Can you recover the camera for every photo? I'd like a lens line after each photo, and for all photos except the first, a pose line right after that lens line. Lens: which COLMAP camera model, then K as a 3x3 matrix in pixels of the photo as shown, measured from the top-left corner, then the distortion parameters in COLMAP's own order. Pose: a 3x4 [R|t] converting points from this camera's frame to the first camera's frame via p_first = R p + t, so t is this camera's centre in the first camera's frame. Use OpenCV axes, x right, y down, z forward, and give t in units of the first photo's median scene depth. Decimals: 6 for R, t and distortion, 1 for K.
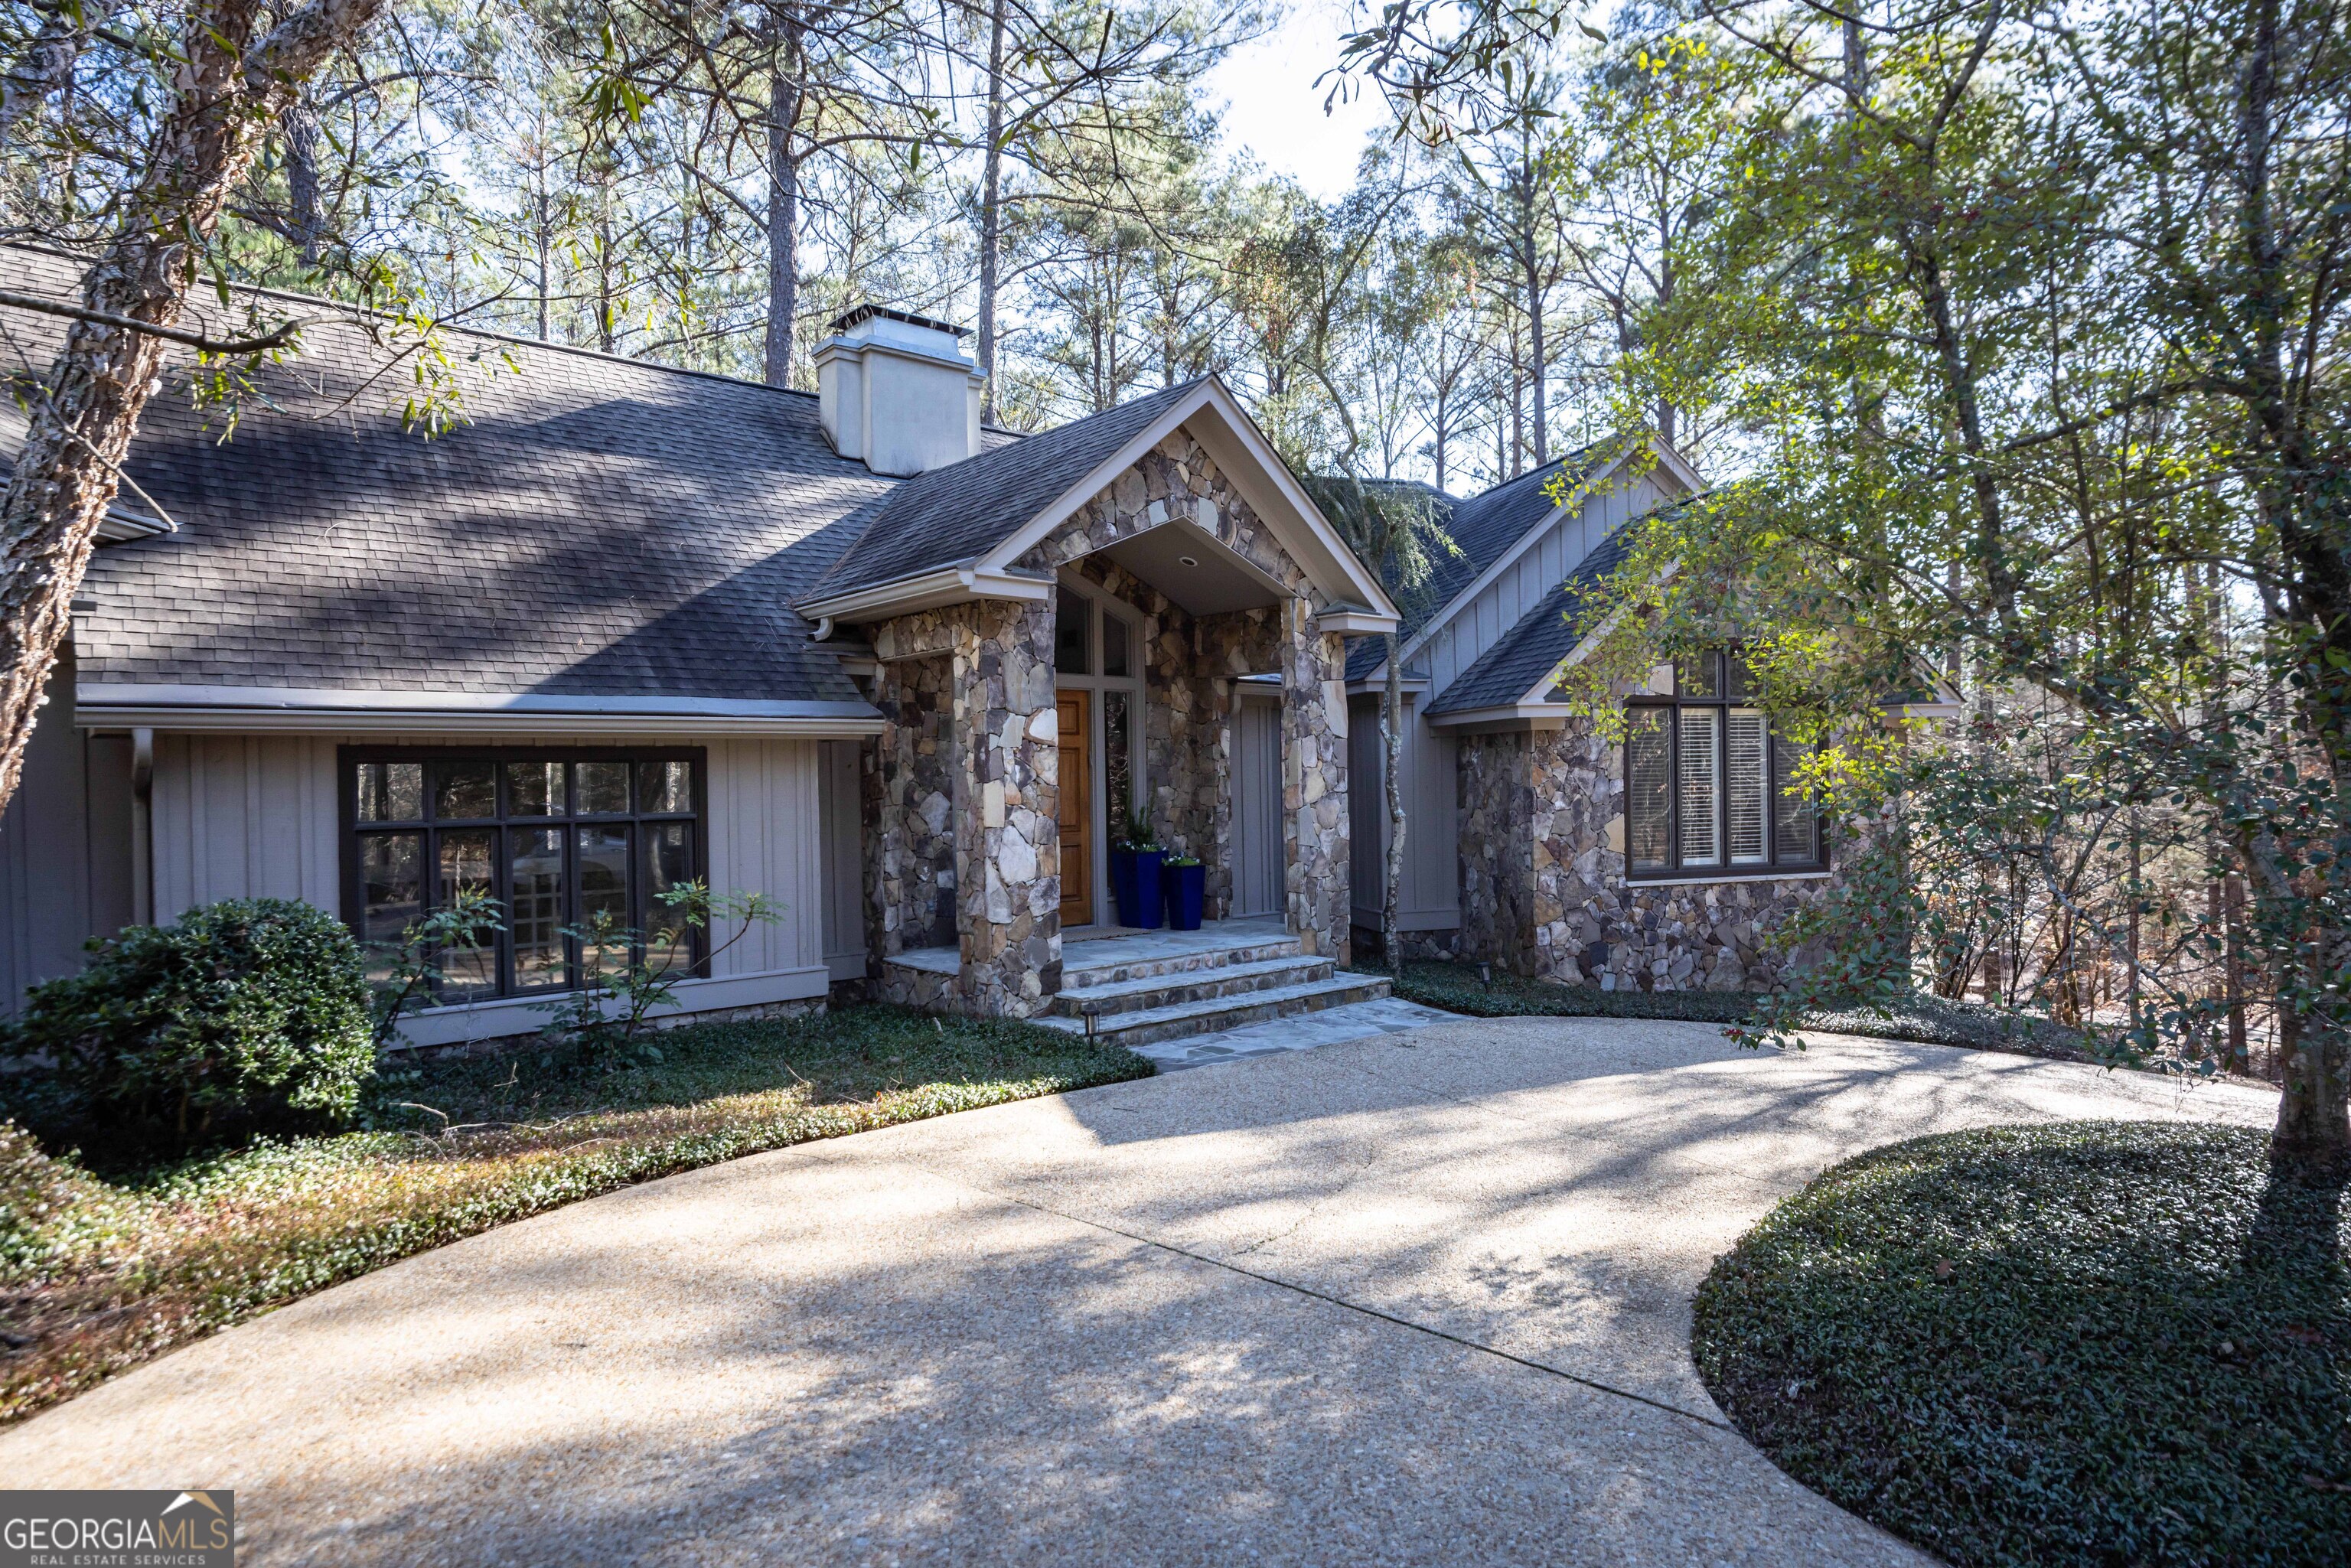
lens RADIAL K [[1343.6, 0, 1188.0], [0, 1343.6, 786.1], [0, 0, 1]] dist [-0.030105, 0.006642]
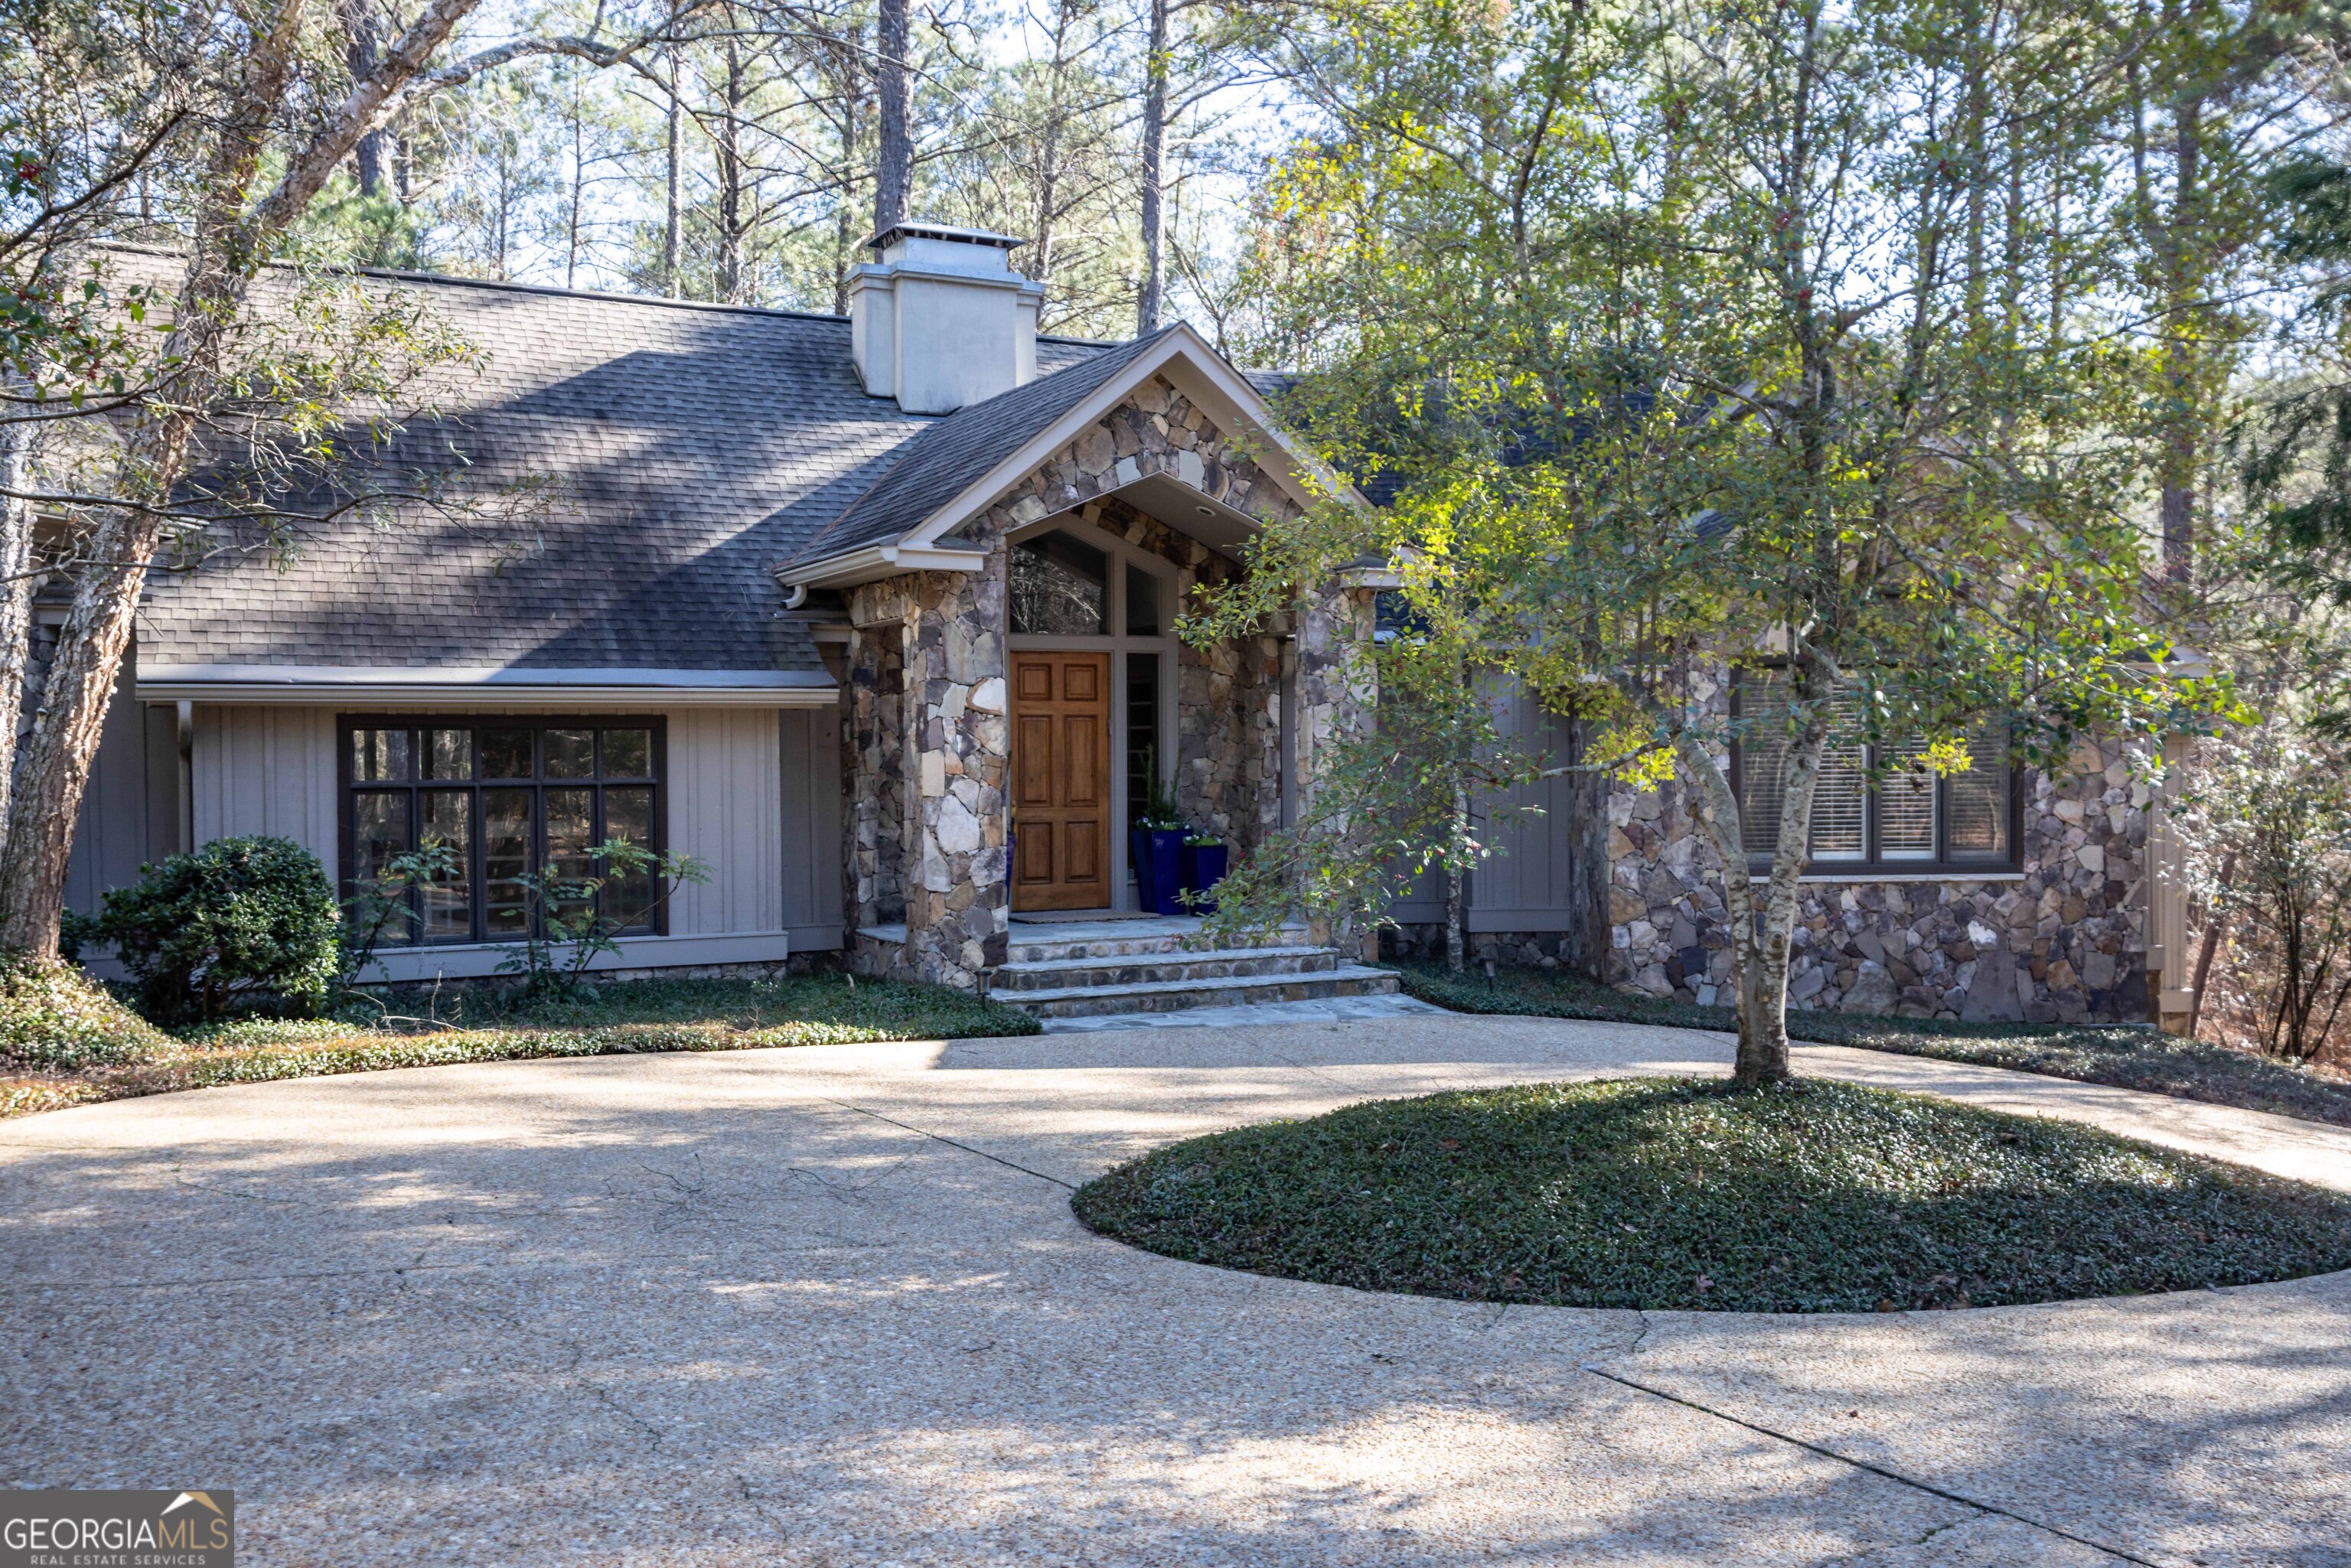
lens RADIAL K [[2087.5, 0, 1190.2], [0, 2087.5, 788.9], [0, 0, 1]] dist [0.014041, -0.022469]
pose [[0.971395, 0.013318, -0.237097, 0.394060], [-0.009938, 0.999831, 0.015446, -0.001078], [0.237263, -0.012648, 0.971363, -0.454224]]
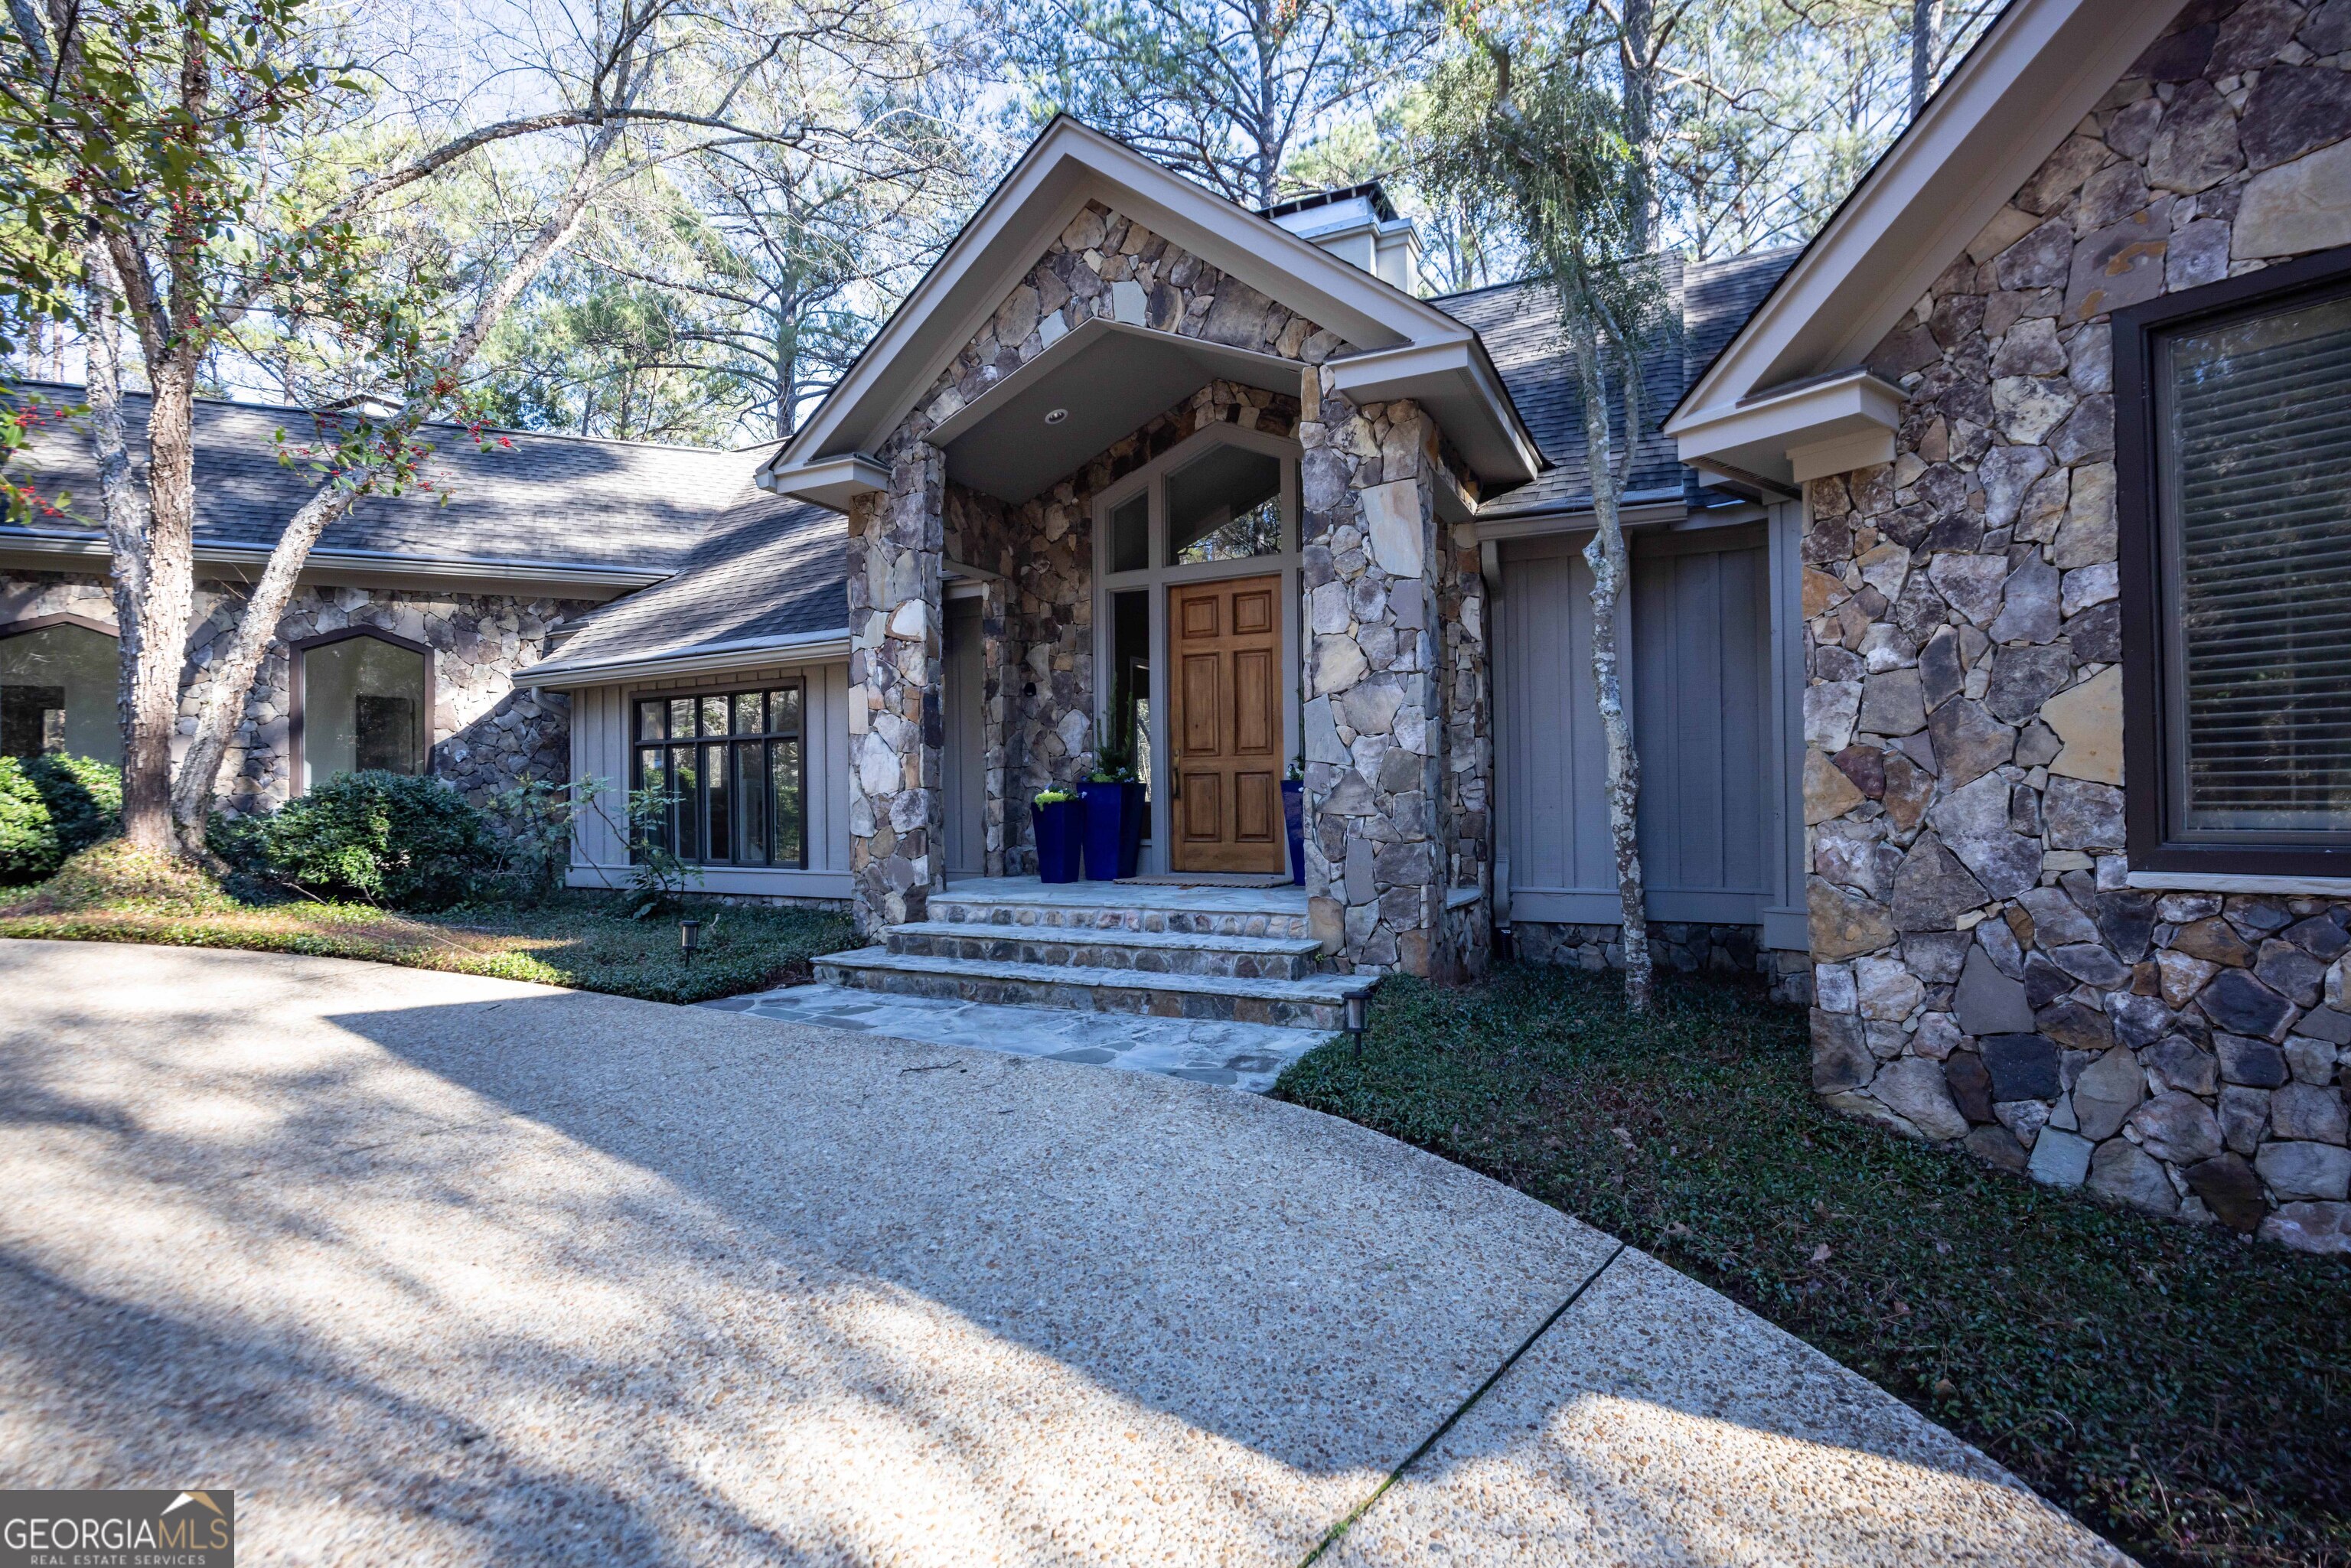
lens RADIAL K [[1121.8, 0, 1180.6], [0, 1121.8, 773.0], [0, 0, 1]] dist [-0.031000, 0.001703]
pose [[0.359993, -0.010073, -0.932901, 0.634190], [0.004108, 0.999949, -0.009212, 0.062634], [0.932946, -0.000516, 0.360016, 0.879185]]
